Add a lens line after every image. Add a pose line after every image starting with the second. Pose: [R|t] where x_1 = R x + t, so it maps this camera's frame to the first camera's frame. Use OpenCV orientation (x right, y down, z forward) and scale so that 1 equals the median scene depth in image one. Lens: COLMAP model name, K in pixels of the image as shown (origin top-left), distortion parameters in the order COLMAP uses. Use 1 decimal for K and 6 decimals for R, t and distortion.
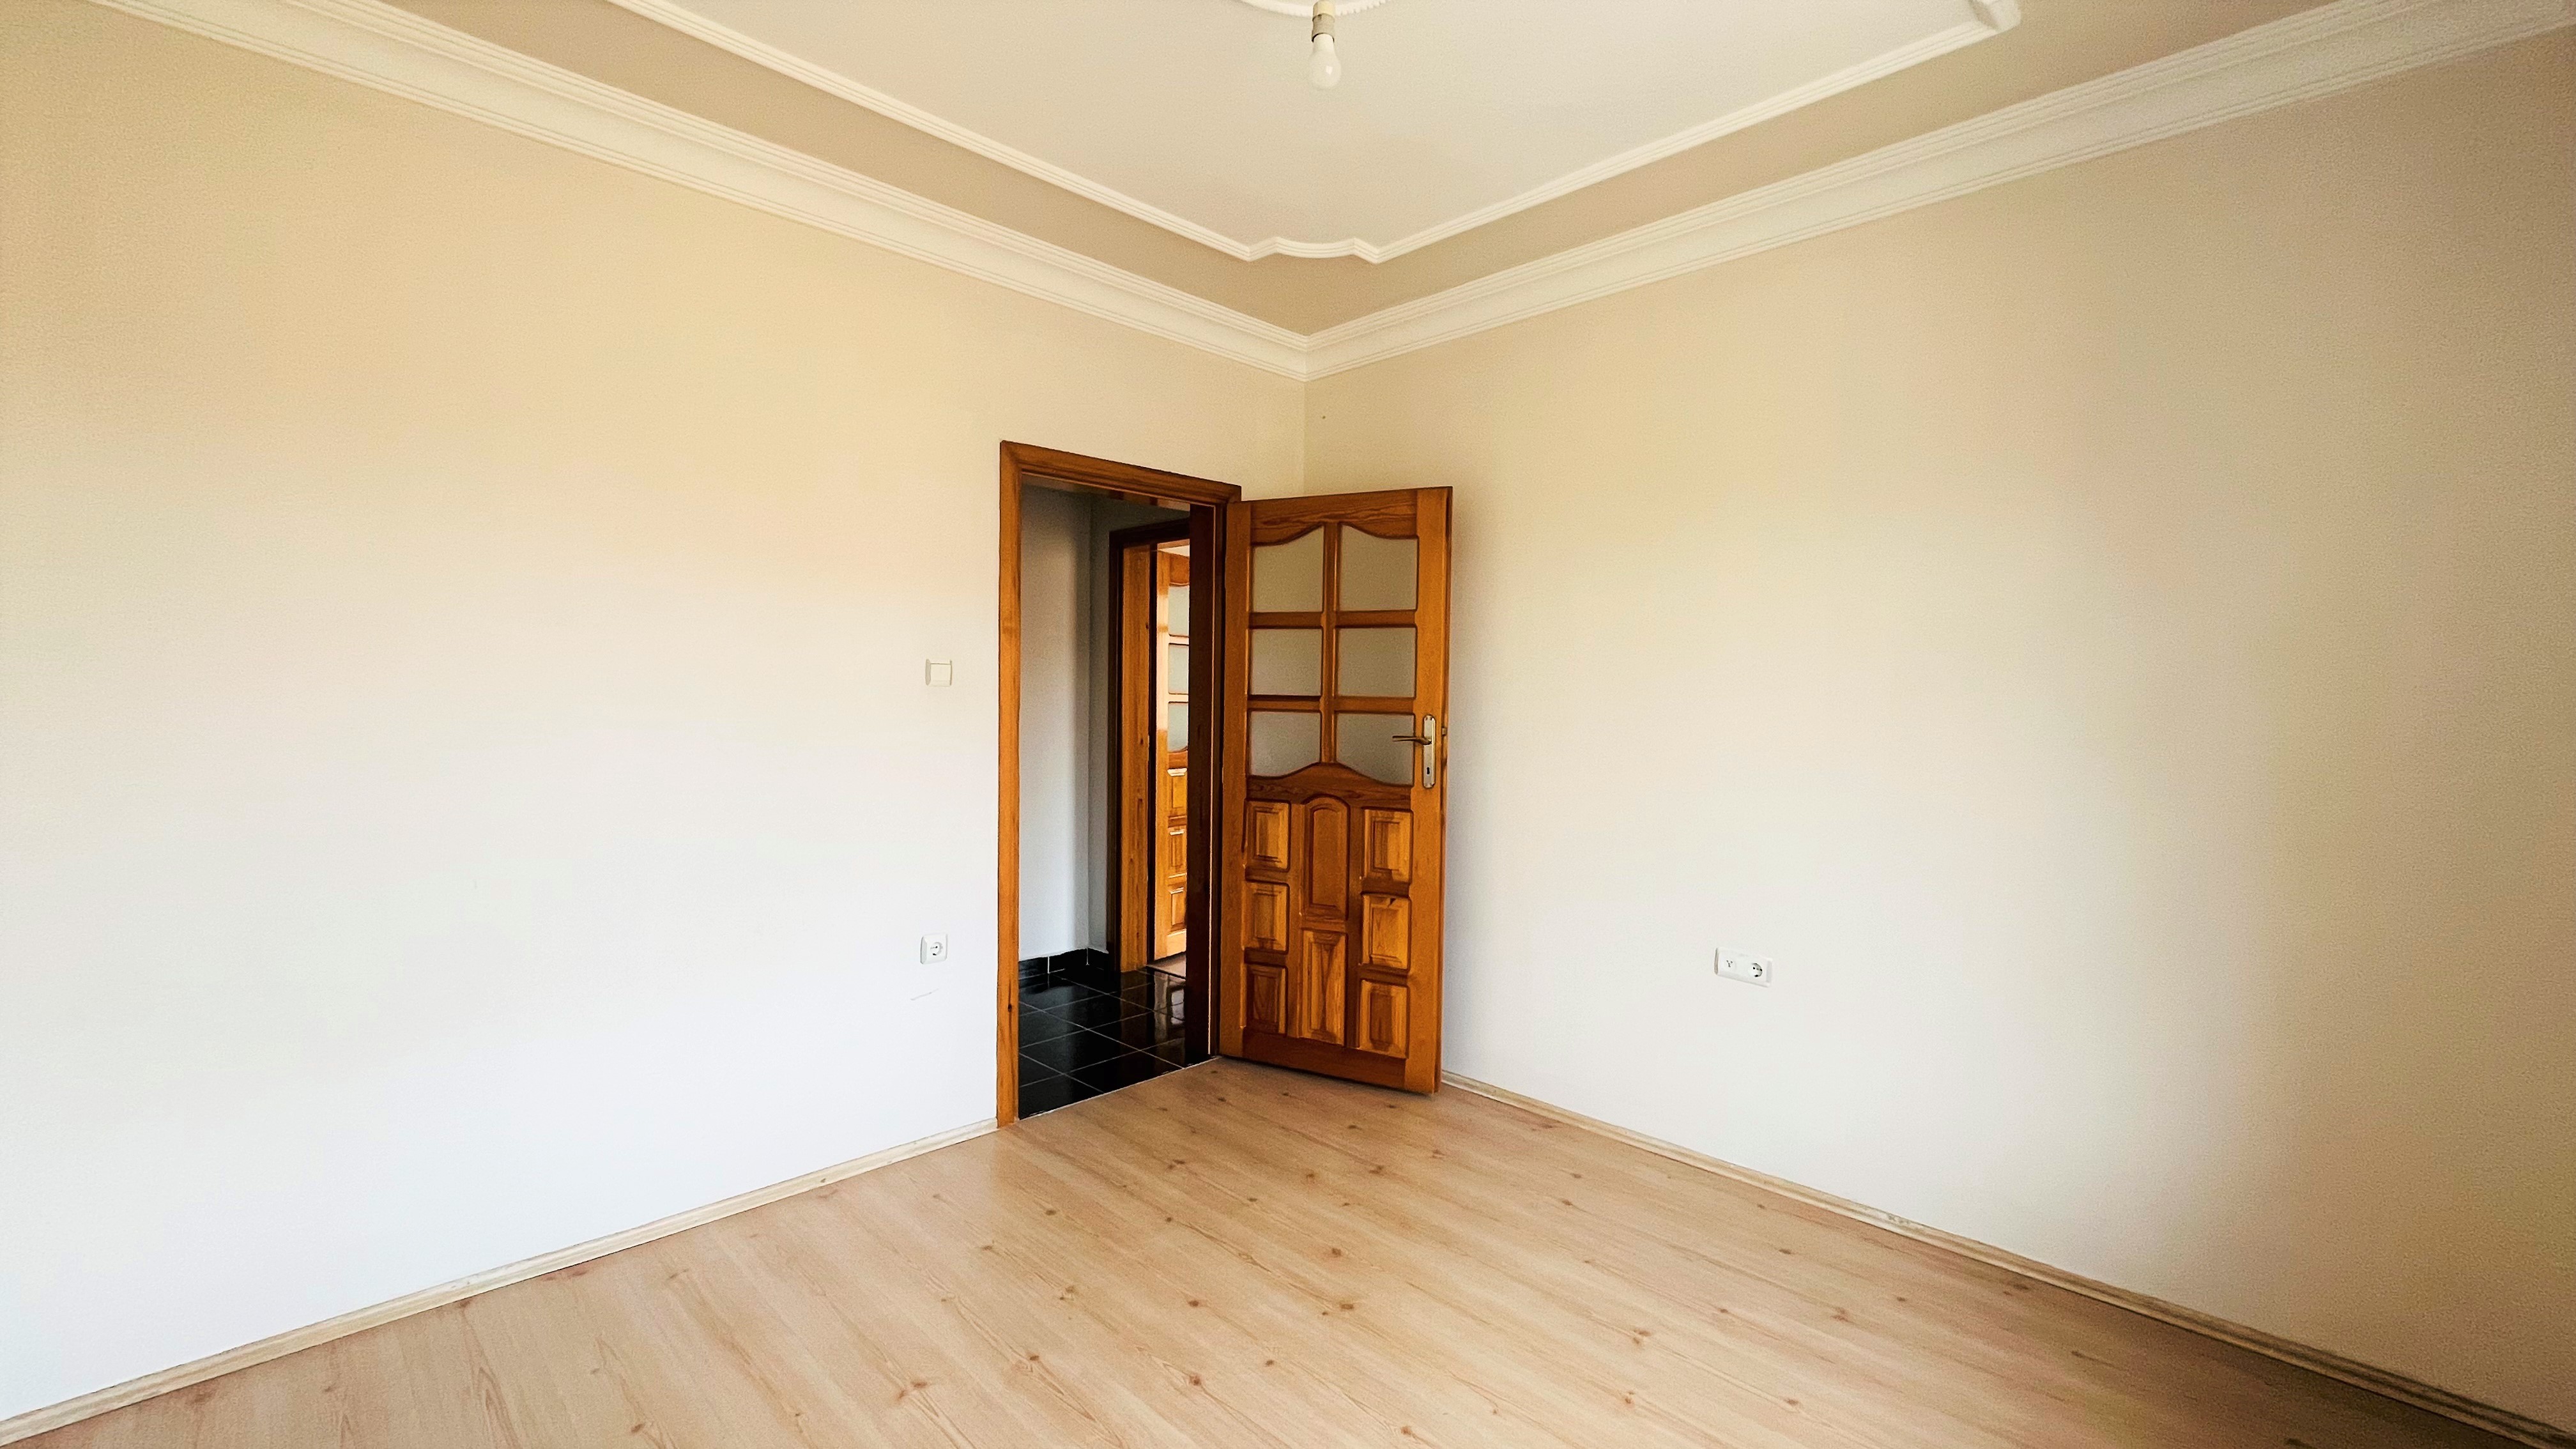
lens RADIAL K [[1066.3, 0, 1289.9], [0, 1066.3, 716.1], [0, 0, 1]] dist [-0.000394, 0.000040]
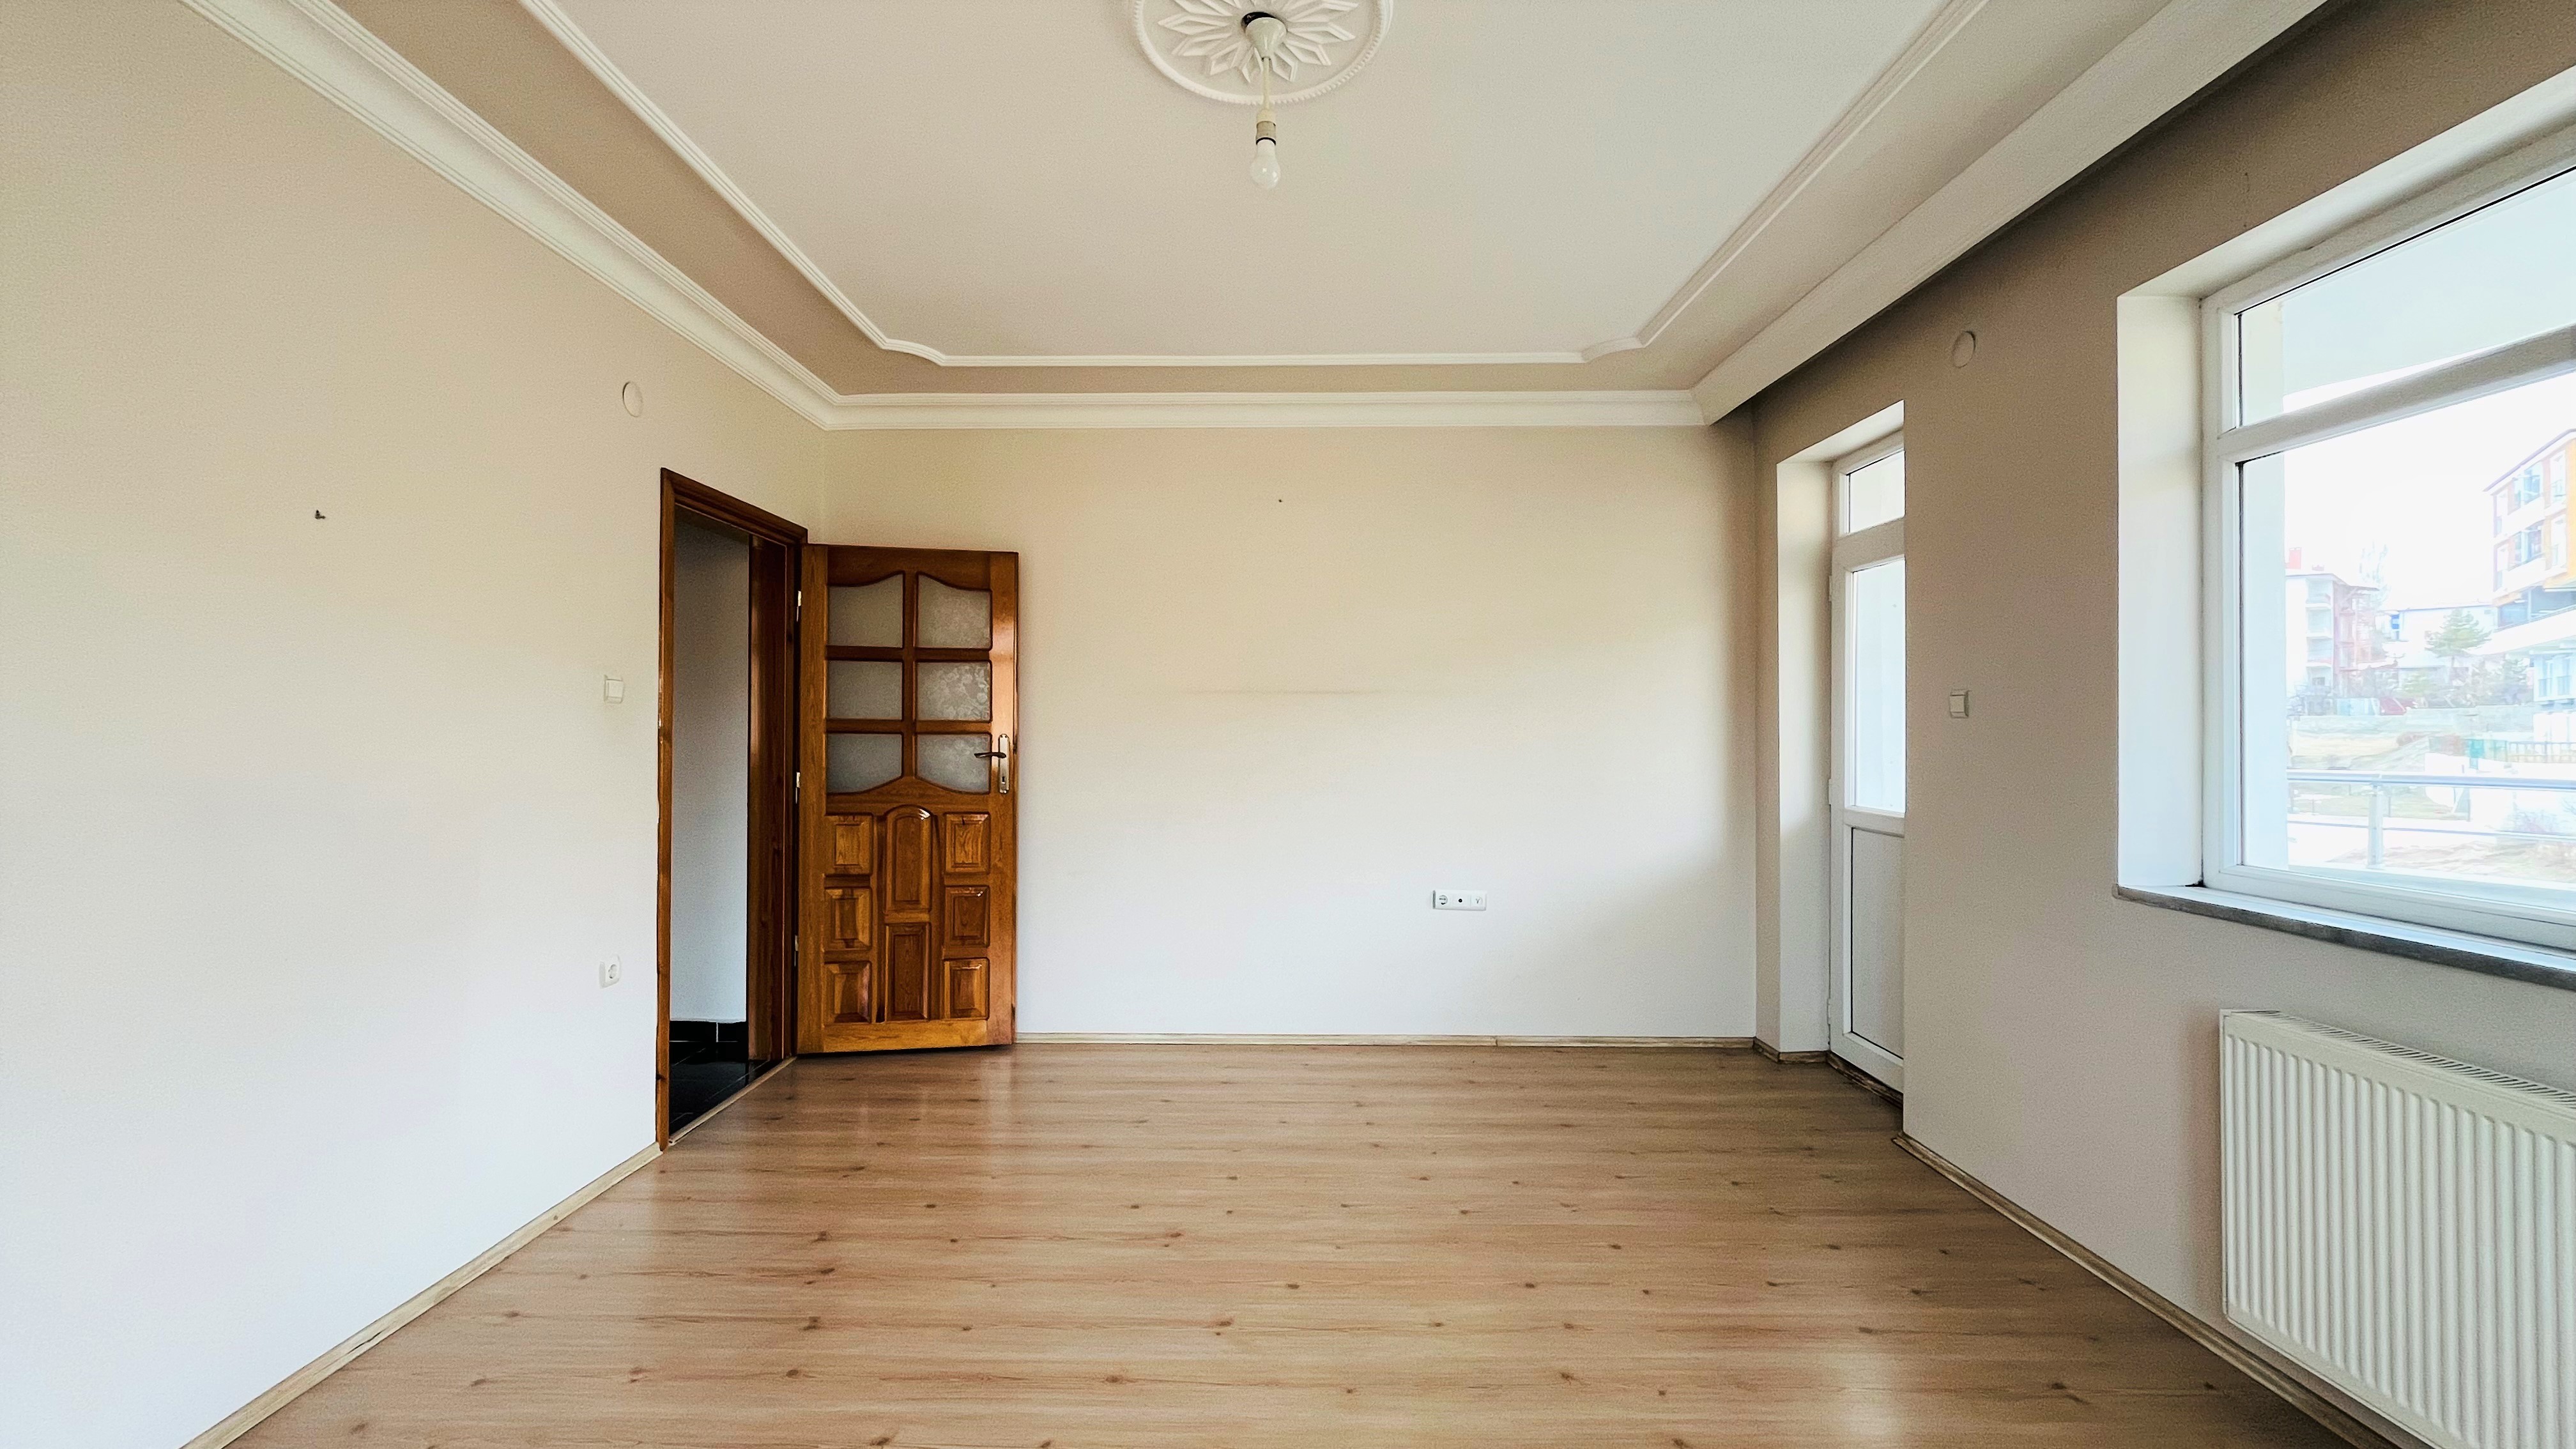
lens RADIAL K [[1066.3, 0, 1289.9], [0, 1066.3, 716.1], [0, 0, 1]] dist [-0.000394, 0.000040]
pose [[0.744974, 0.000048, 0.667094, -0.439606], [0.022945, 0.999406, -0.025696, 0.016642], [-0.666699, 0.034449, 0.744530, -0.144944]]
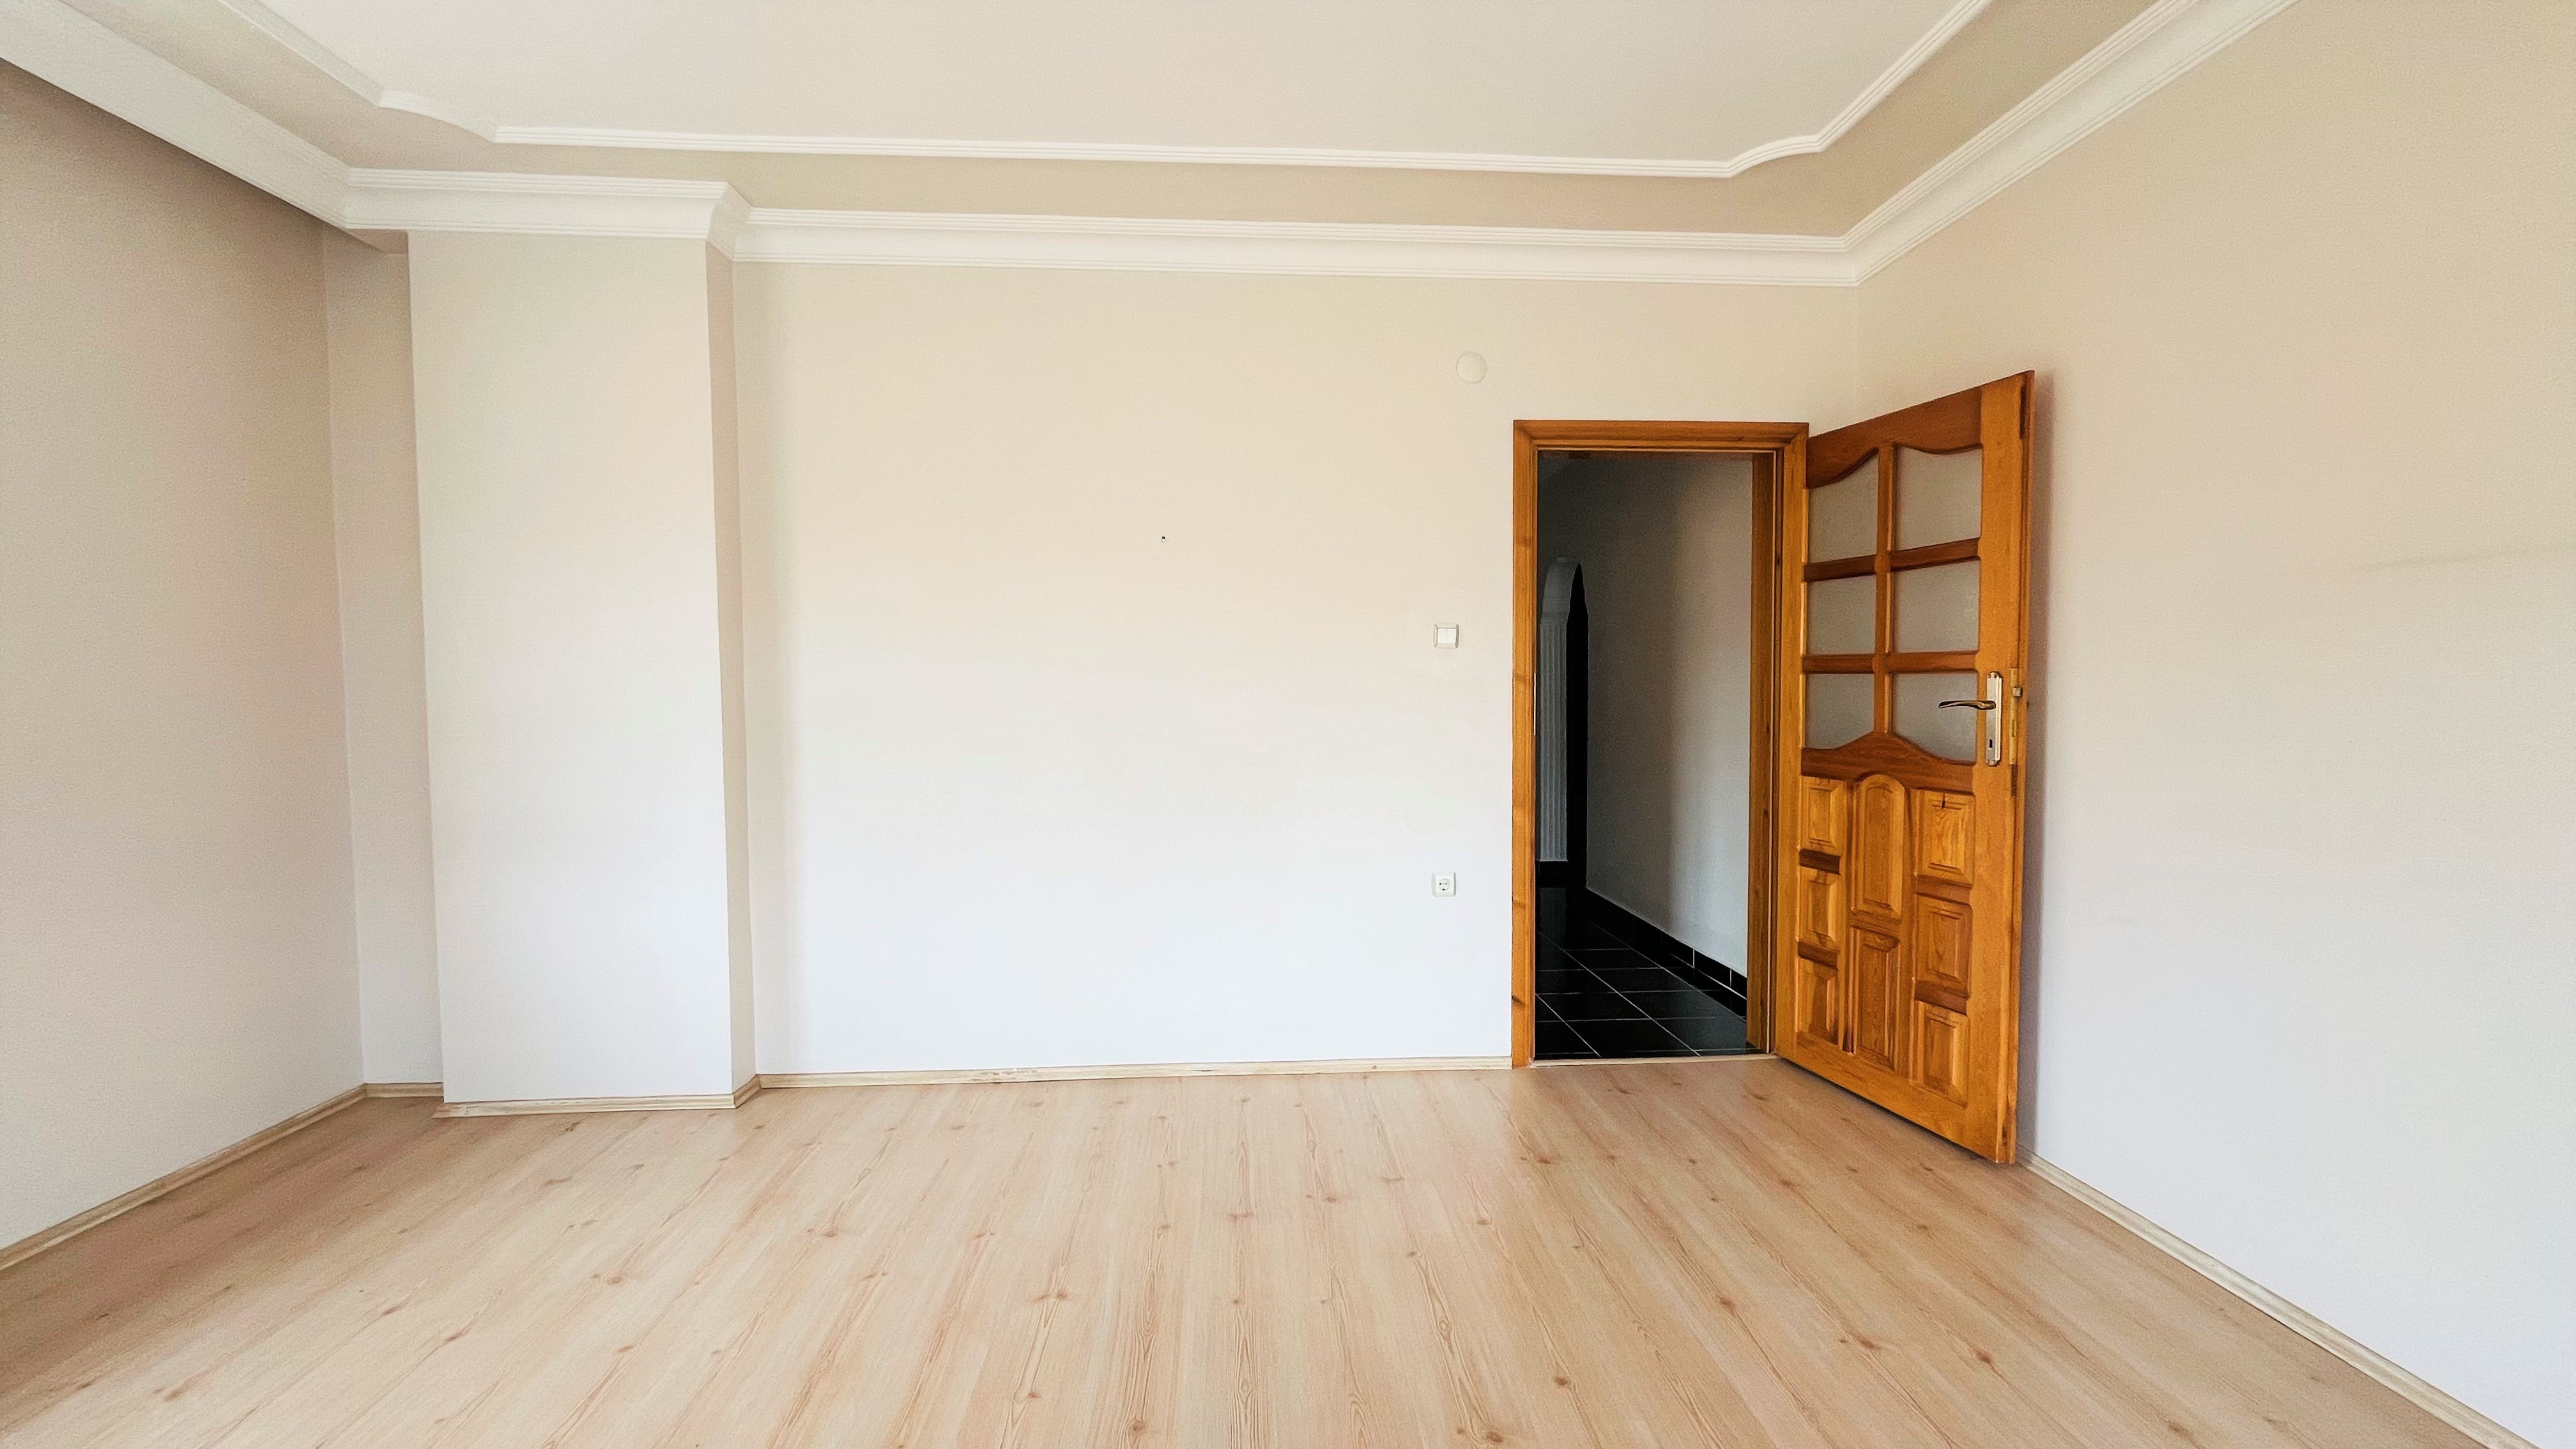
lens RADIAL K [[1066.3, 0, 1289.9], [0, 1066.3, 716.1], [0, 0, 1]] dist [-0.000394, 0.000040]
pose [[0.692963, 0.006256, -0.720946, 0.323660], [-0.003032, 0.999979, 0.005763, 0.027171], [0.720967, -0.001808, 0.692967, 0.082994]]
